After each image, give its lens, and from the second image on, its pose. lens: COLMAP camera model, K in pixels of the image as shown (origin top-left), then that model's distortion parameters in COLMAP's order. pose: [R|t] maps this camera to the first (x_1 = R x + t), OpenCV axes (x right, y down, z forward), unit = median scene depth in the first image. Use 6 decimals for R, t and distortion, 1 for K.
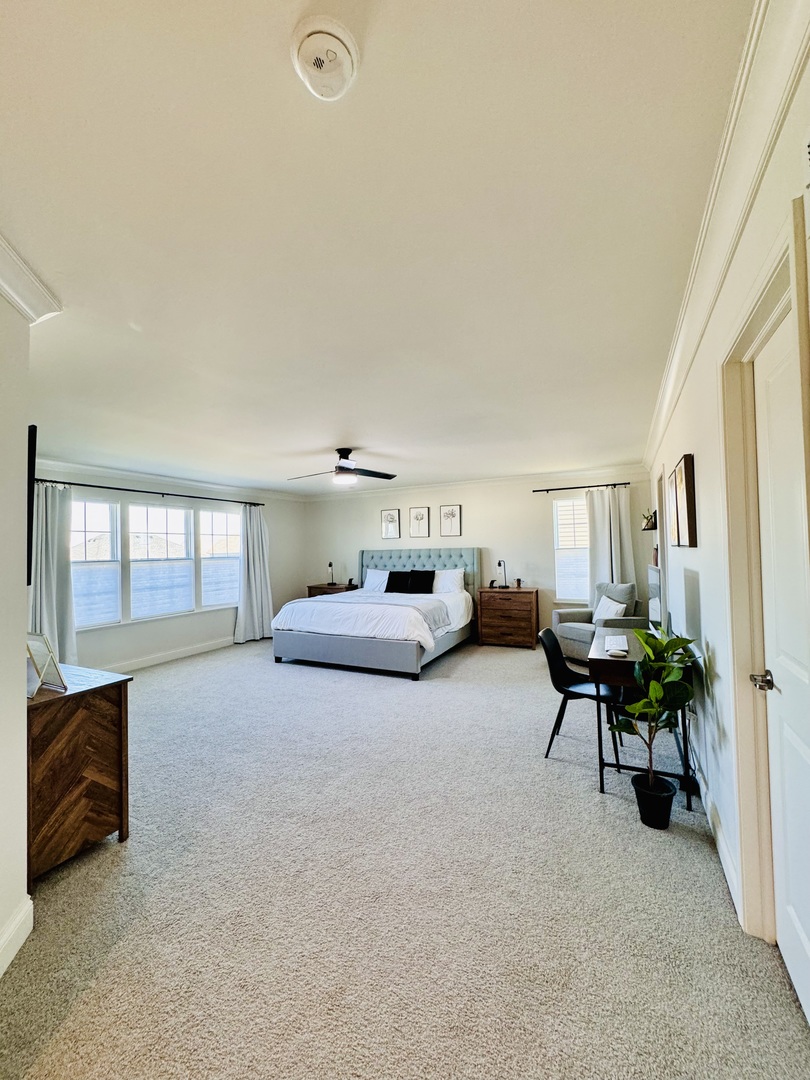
lens RADIAL K [[431.2, 0, 403.2], [0, 431.2, 539.5], [0, 0, 1]] dist [-0.001191, 0.000004]
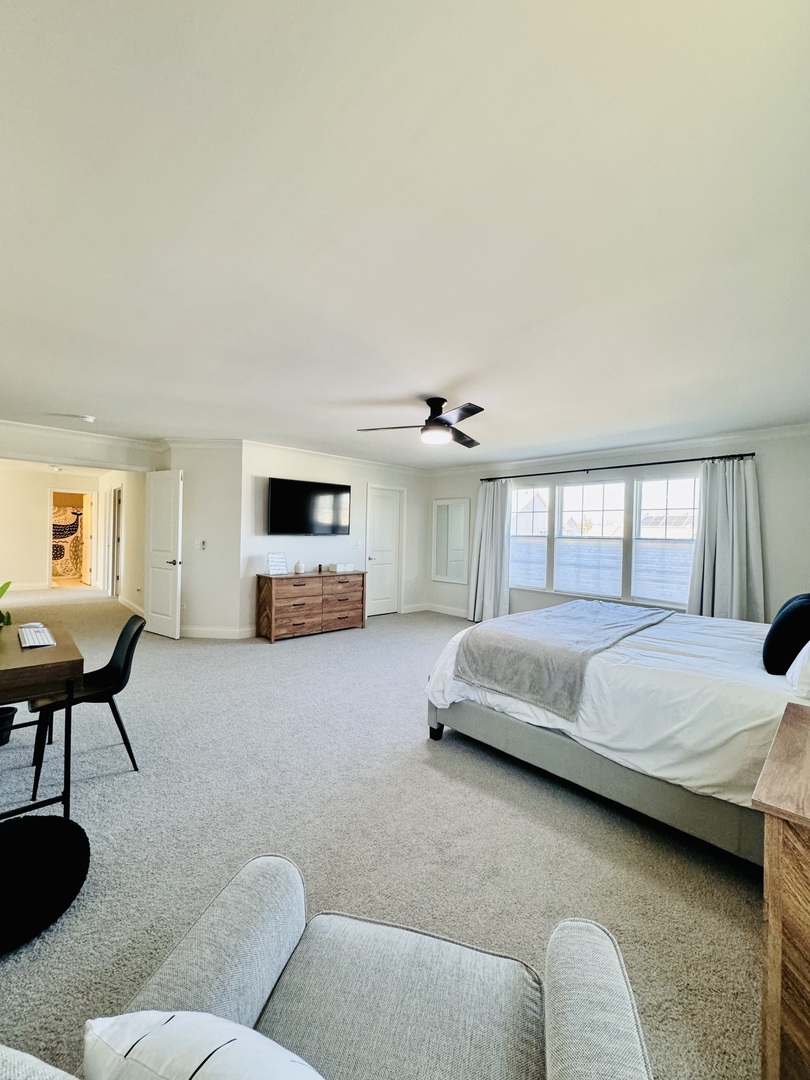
lens RADIAL K [[431.2, 0, 402.4], [0, 431.2, 540.1], [0, 0, 1]] dist [-0.001191, 0.000004]
pose [[-0.353943, 0.036084, -0.934571, 0.529327], [0.011413, 0.999348, 0.034263, 0.014321], [0.935197, 0.001461, -0.354124, 1.002793]]
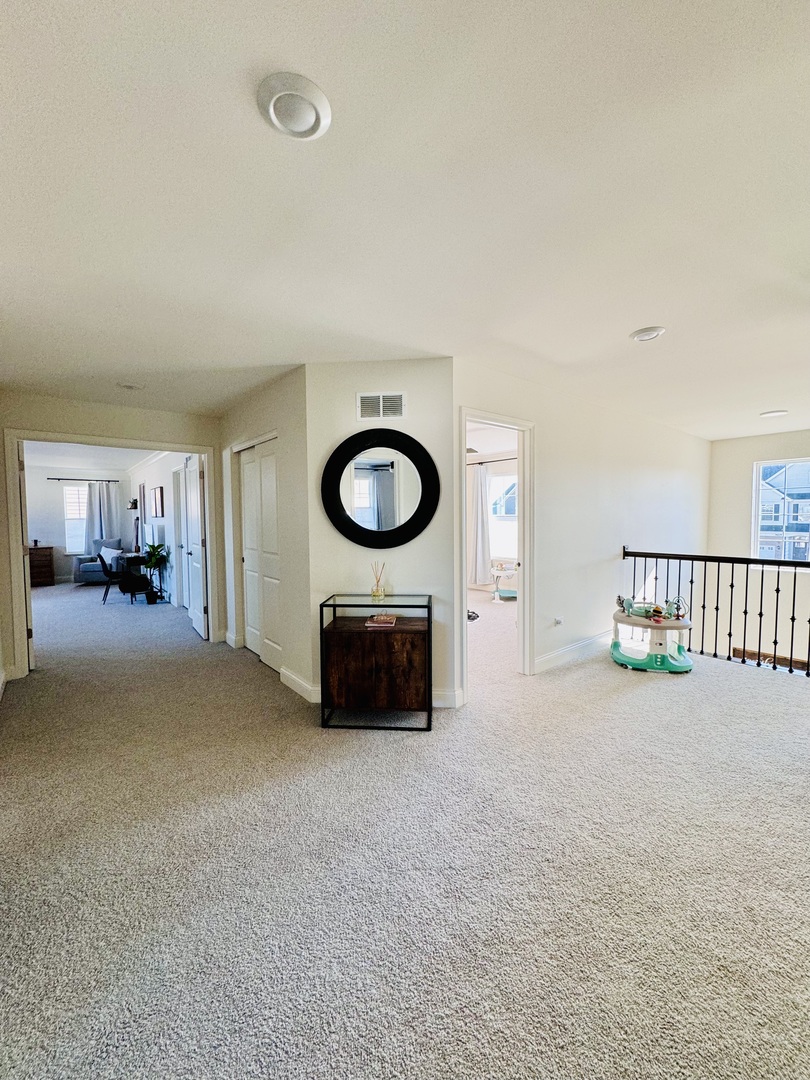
lens RADIAL K [[431.2, 0, 405.0], [0, 431.2, 539.7], [0, 0, 1]] dist [-0.001191, 0.000004]
pose [[0.408155, -0.028636, 0.912463, -0.490321], [-0.026353, 0.998722, 0.043131, -0.000811], [-0.912532, -0.041650, 0.406879, -0.628374]]
